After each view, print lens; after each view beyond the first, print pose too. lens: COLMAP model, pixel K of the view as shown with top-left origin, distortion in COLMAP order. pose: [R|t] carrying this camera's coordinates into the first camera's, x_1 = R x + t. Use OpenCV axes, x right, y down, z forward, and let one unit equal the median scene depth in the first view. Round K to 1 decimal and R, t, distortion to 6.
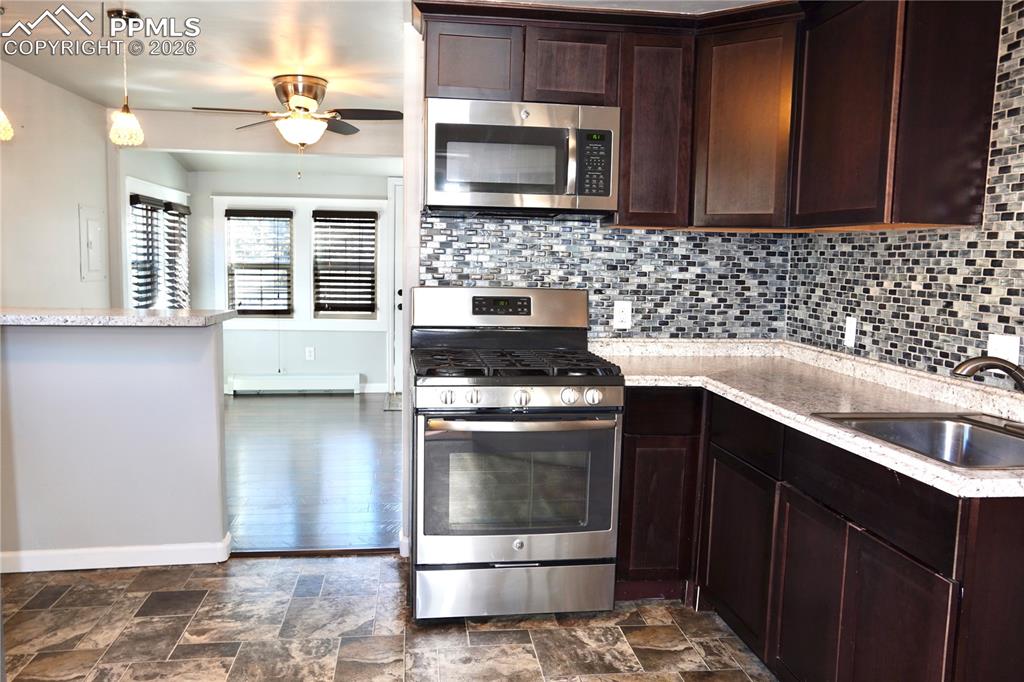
lens RADIAL K [[771.9, 0, 496.7], [0, 771.9, 335.6], [0, 0, 1]] dist [-0.048197, 0.048304]
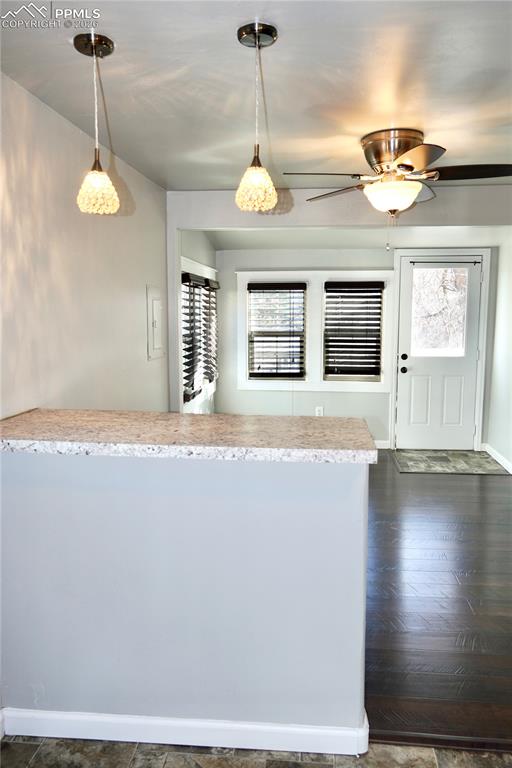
lens RADIAL K [[579.0, 0, 253.0], [0, 579.0, 383.5], [0, 0, 1]] dist [-0.048197, 0.048304]
pose [[0.970991, 0.010632, -0.238879, -0.140180], [-0.005384, 0.999730, 0.022613, -0.037064], [0.239054, -0.020671, 0.970786, 0.178606]]
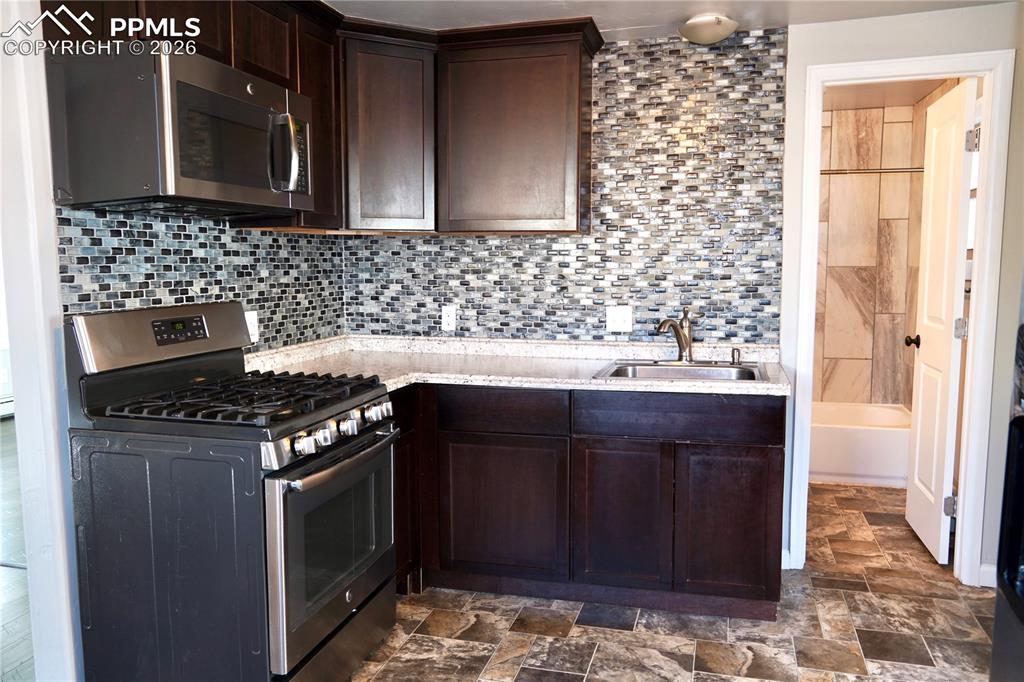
lens RADIAL K [[771.9, 0, 482.2], [0, 771.9, 342.6], [0, 0, 1]] dist [-0.048197, 0.048304]
pose [[0.399063, -0.121572, 0.908828, -0.563385], [0.105716, 0.990662, 0.086099, -0.059925], [-0.910809, 0.061719, 0.408189, 0.416407]]
